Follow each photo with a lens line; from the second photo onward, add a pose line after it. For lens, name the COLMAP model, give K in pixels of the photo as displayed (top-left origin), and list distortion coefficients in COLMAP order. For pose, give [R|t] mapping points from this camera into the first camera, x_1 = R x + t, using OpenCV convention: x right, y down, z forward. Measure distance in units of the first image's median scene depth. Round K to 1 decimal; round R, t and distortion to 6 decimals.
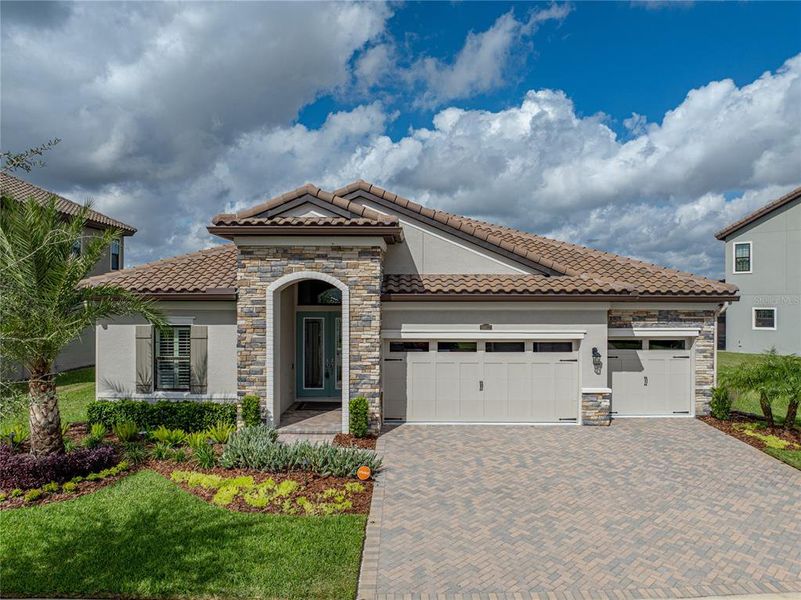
lens RADIAL K [[555.7, 0, 400.5], [0, 555.7, 300.0], [0, 0, 1]] dist [-0.031738, 0.001854]
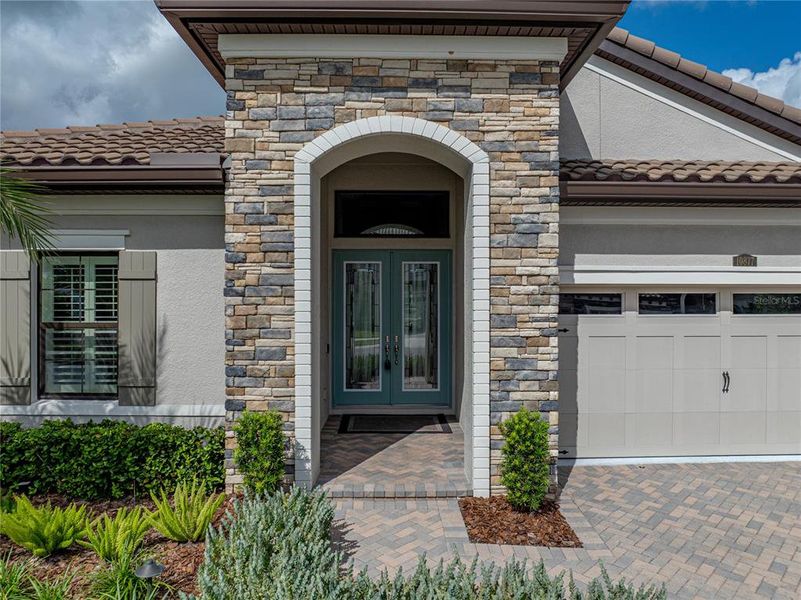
lens RADIAL K [[555.7, 0, 400.5], [0, 555.7, 300.0], [0, 0, 1]] dist [-0.031738, 0.001854]
pose [[0.999587, -0.001573, 0.028700, -0.168090], [0.001461, 0.999991, 0.003909, 0.084700], [-0.028706, -0.003865, 0.999580, 0.556917]]
